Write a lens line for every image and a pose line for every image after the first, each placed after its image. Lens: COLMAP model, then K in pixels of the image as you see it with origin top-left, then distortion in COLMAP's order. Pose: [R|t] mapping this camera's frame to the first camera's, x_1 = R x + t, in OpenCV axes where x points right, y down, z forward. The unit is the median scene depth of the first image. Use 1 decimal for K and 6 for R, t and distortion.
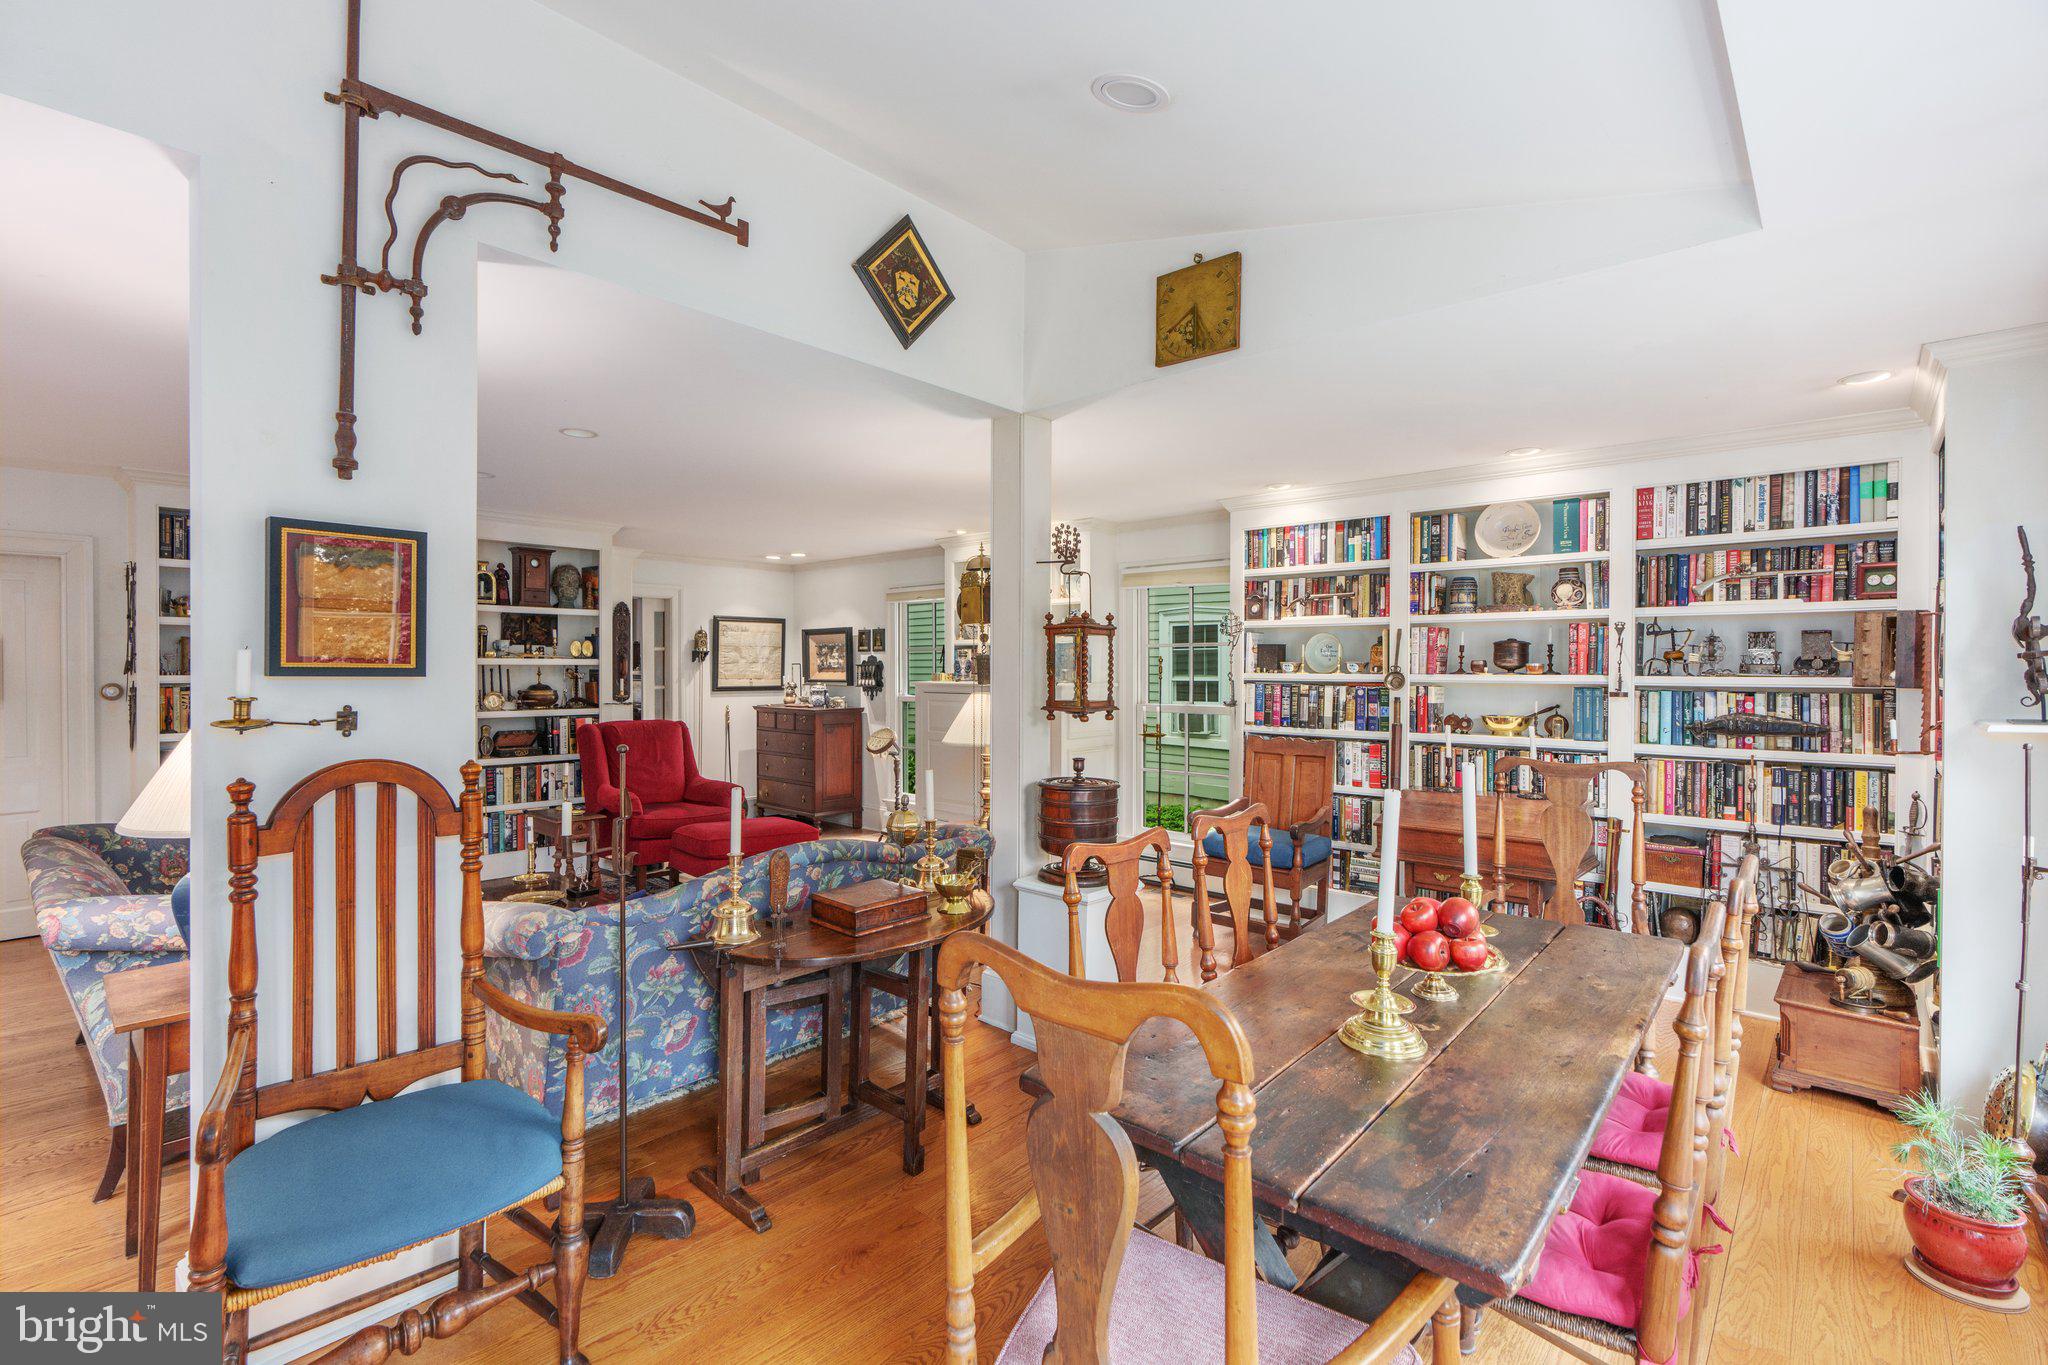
lens RADIAL K [[921.1, 0, 1026.9], [0, 921.1, 678.9], [0, 0, 1]] dist [-0.008619, 0.003559]
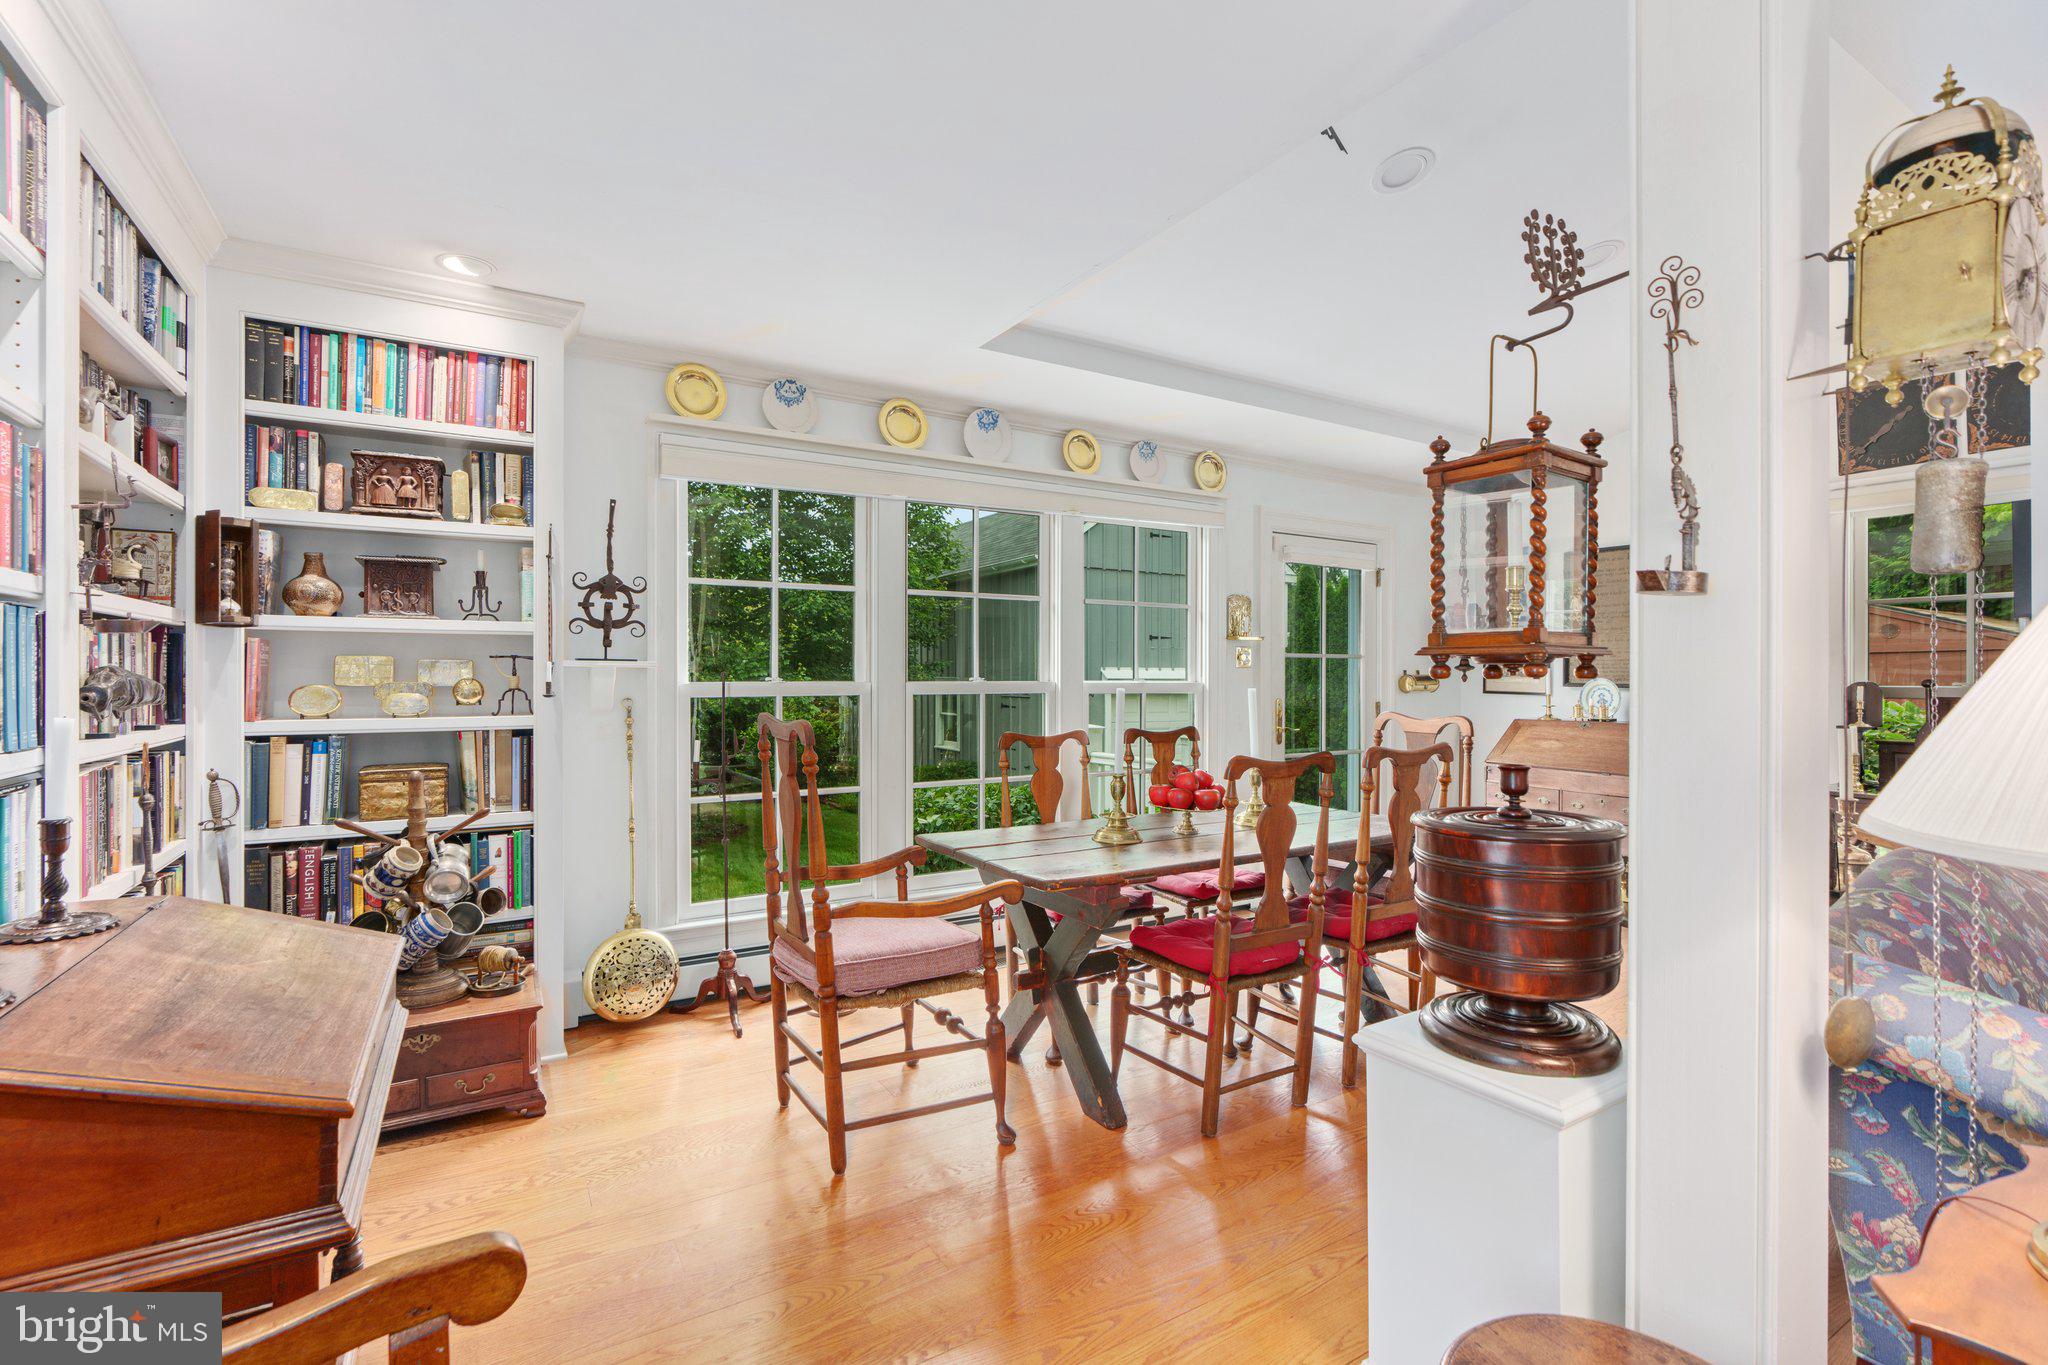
lens RADIAL K [[921.1, 0, 1035.0], [0, 921.1, 675.8], [0, 0, 1]] dist [-0.008619, 0.003559]
pose [[-0.958189, -0.005008, 0.286092, 0.105408], [-0.001700, 0.999929, 0.011809, 0.028341], [-0.286131, 0.010829, -0.958129, 1.078048]]
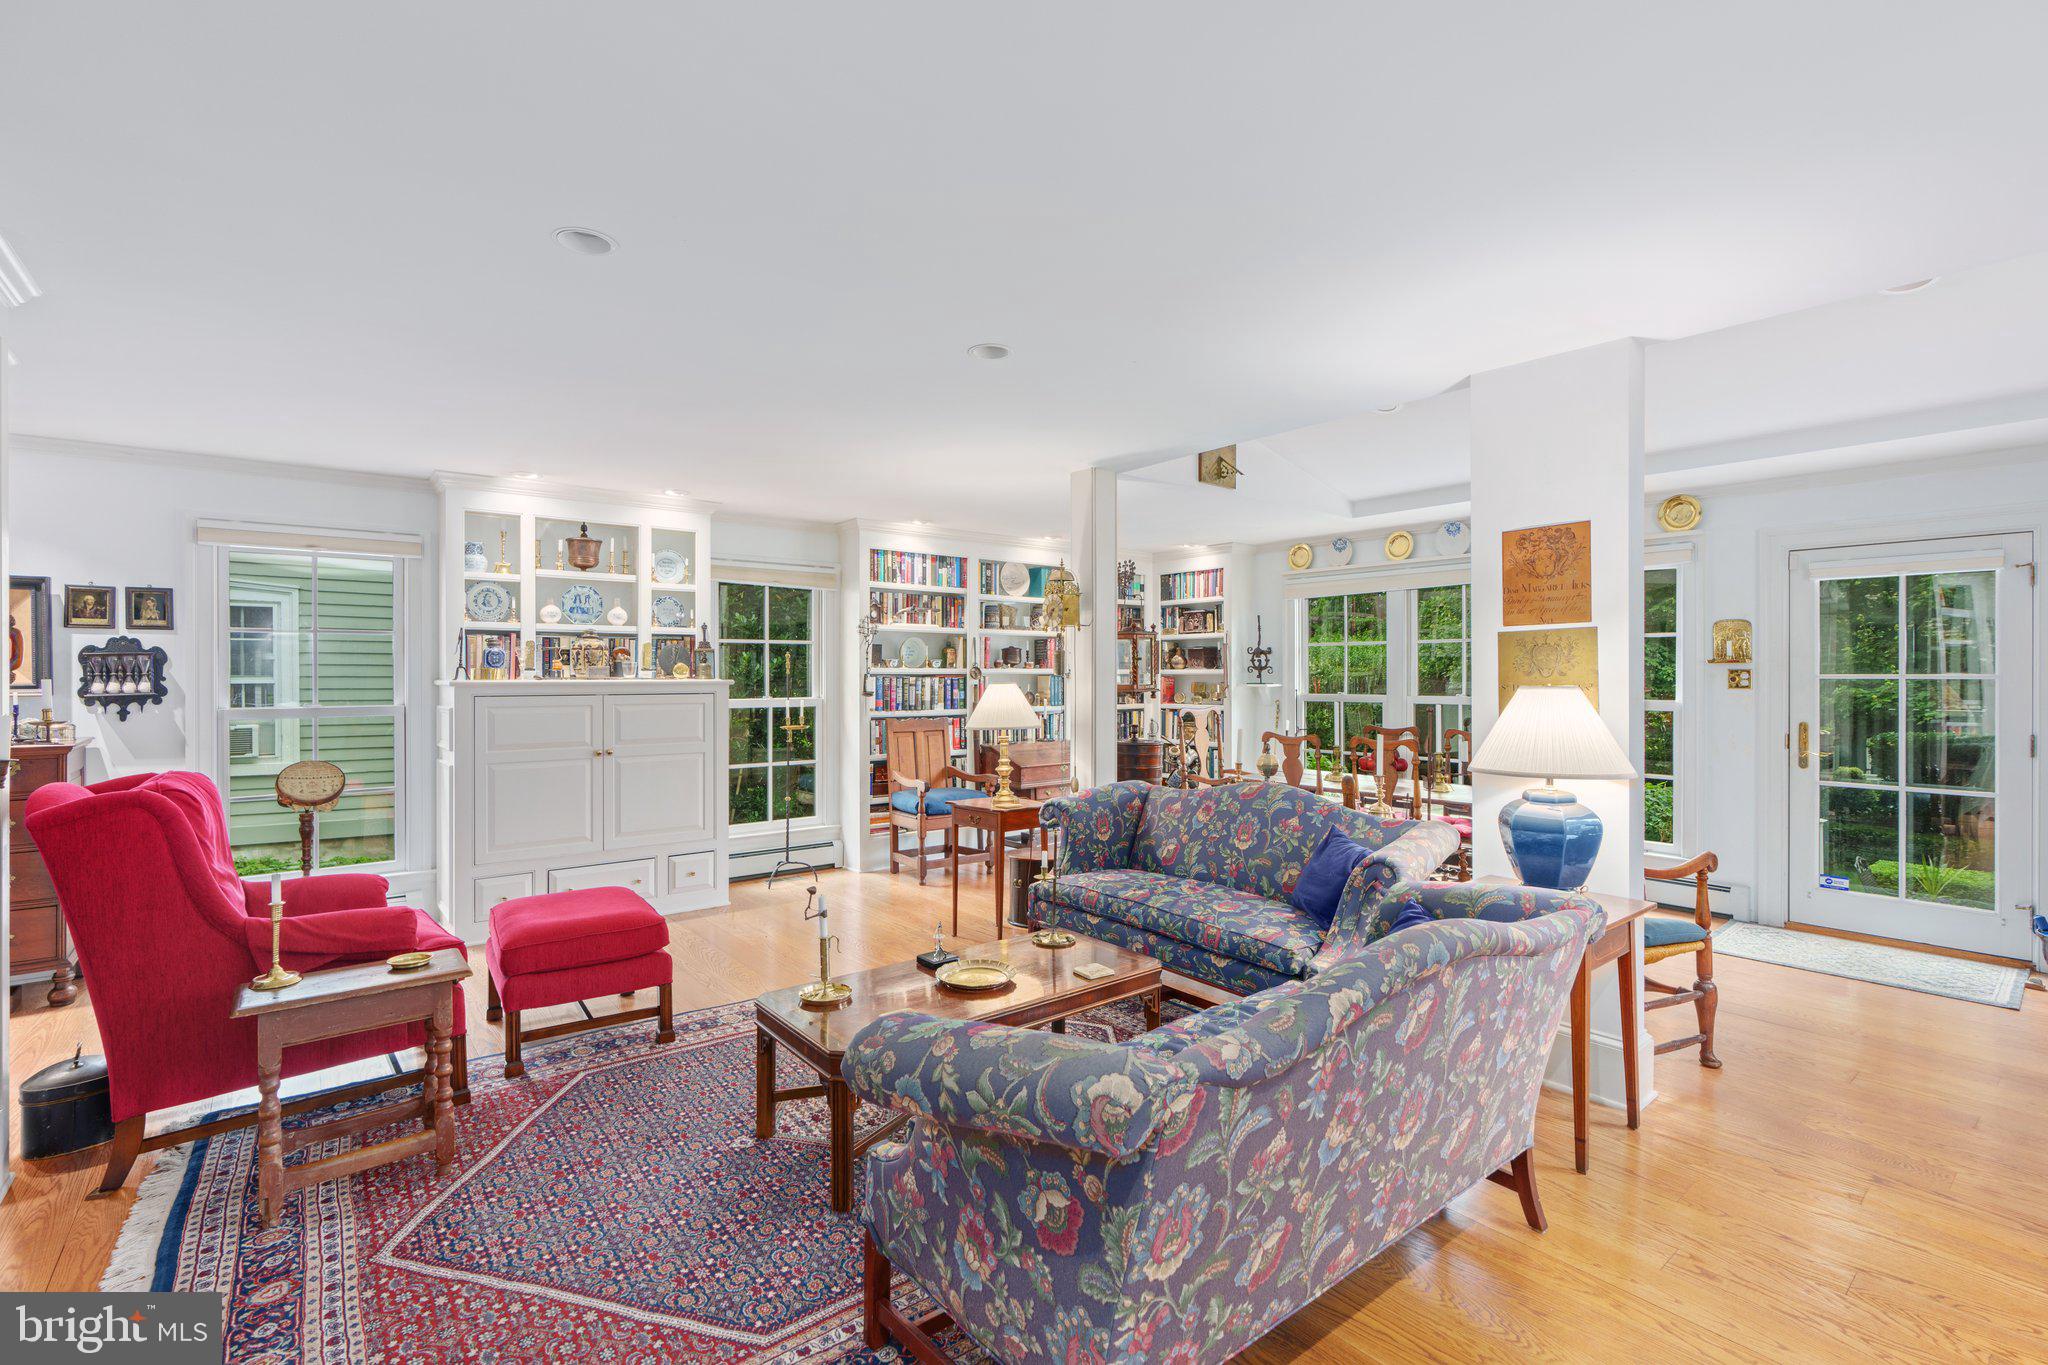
lens RADIAL K [[921.1, 0, 1021.7], [0, 921.1, 666.4], [0, 0, 1]] dist [-0.008619, 0.003559]
pose [[0.160076, 0.003727, 0.987098, -1.006062], [0.011297, 0.999920, -0.005607, 0.000695], [-0.987040, 0.012048, 0.160021, 0.682279]]
